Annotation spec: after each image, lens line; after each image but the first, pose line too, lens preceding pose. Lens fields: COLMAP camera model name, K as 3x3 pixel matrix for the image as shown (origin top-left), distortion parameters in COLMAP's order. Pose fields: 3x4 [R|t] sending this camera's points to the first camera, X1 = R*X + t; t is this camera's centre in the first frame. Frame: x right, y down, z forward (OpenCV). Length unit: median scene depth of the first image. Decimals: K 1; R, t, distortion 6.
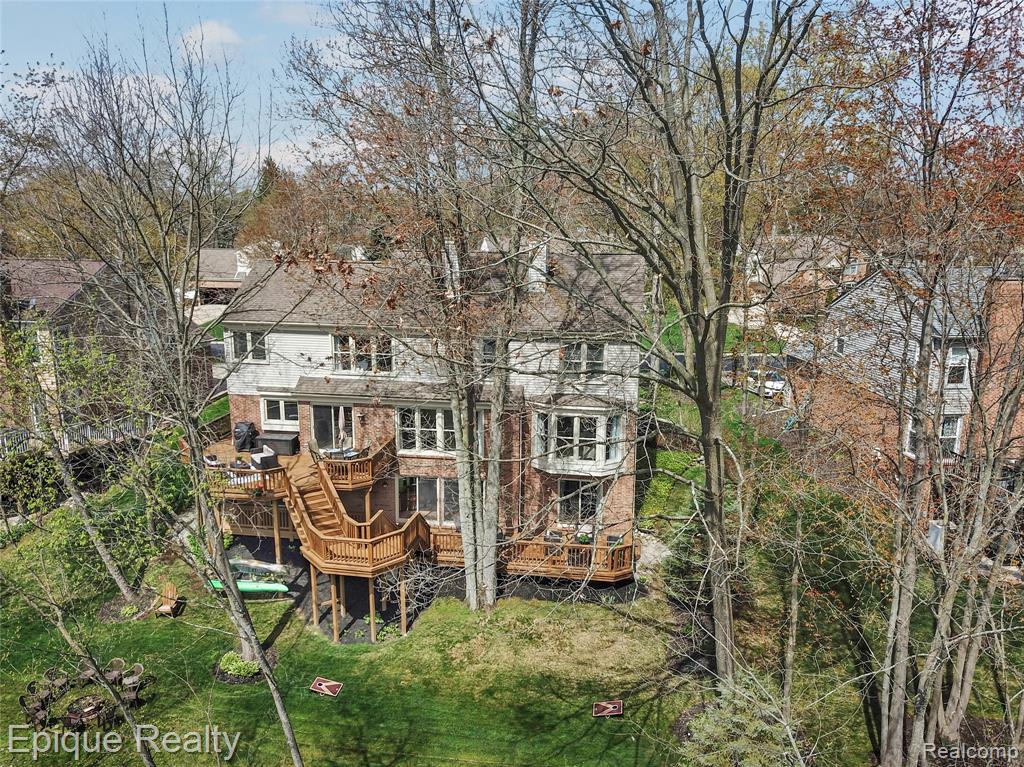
lens RADIAL K [[827.0, 0, 512.0], [0, 827.0, 383.5], [0, 0, 1]] dist [0.005828, 0.000844]
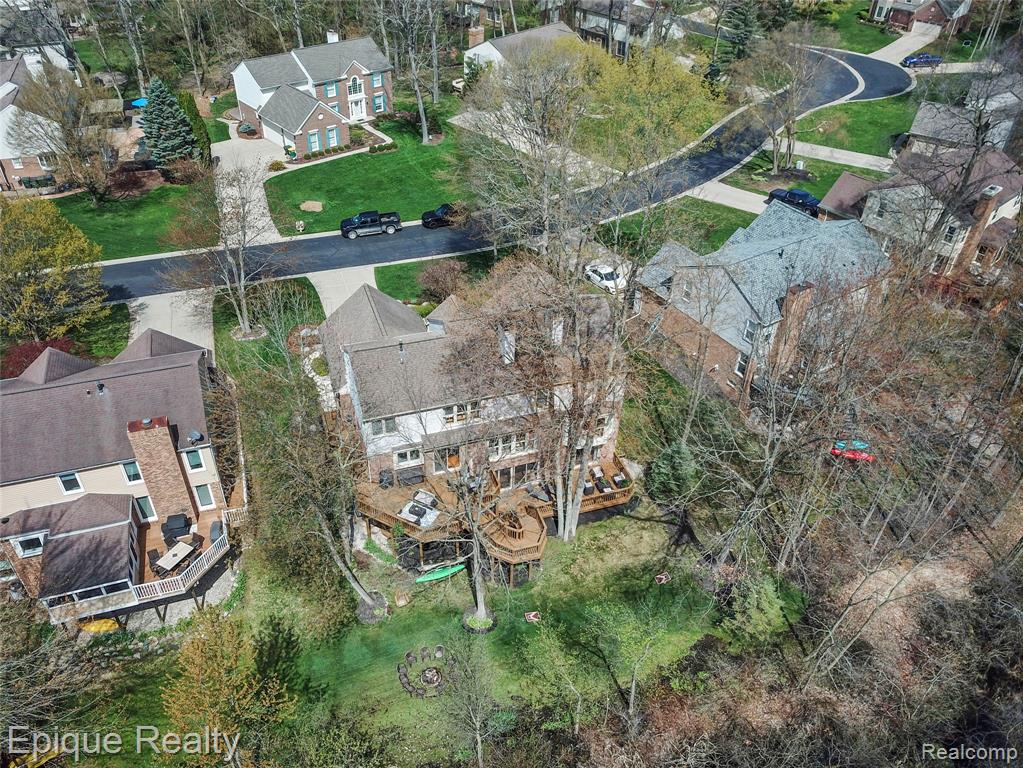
lens RADIAL K [[826.2, 0, 511.5], [0, 826.2, 384.0], [0, 0, 1]] dist [0.005828, 0.000844]
pose [[0.885116, -0.272292, 0.377395, -0.658113], [0.072629, 0.881844, 0.465915, -0.783548], [-0.459669, -0.384978, 0.800310, -0.232836]]
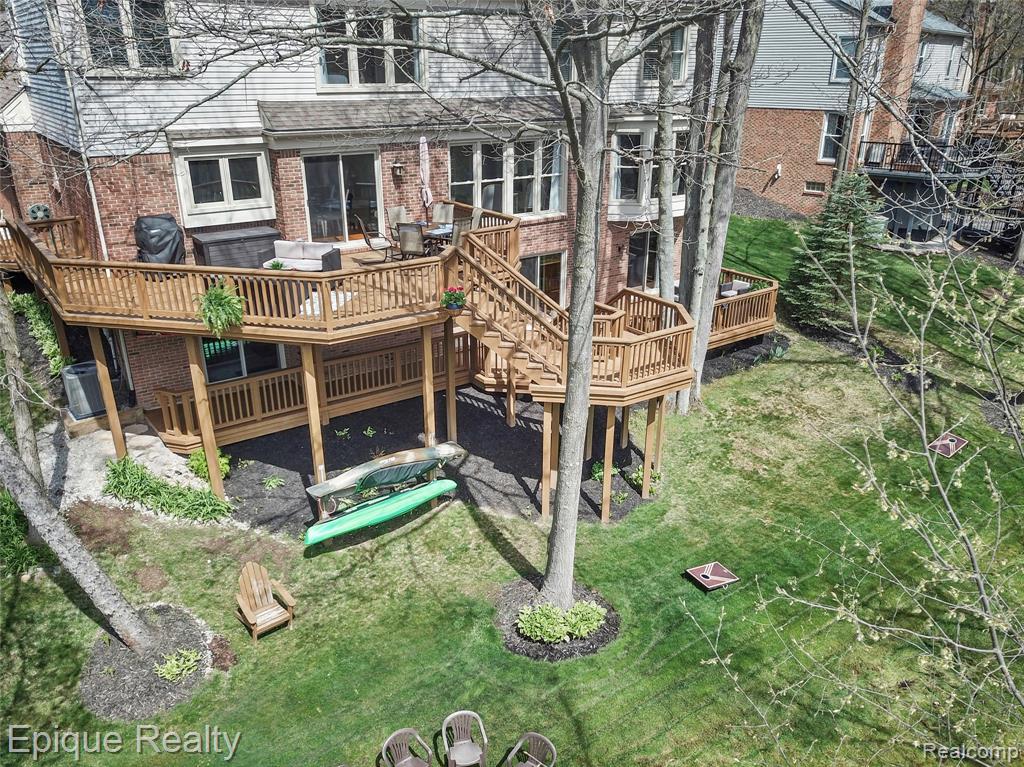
lens RADIAL K [[781.7, 0, 515.8], [0, 781.7, 413.0], [0, 0, 1]] dist [-0.002567, -0.002024]
pose [[0.704454, -0.291459, 0.647145, -0.508233], [0.149791, 0.952308, 0.265842, 0.068133], [-0.693763, -0.090337, 0.714515, 0.556603]]
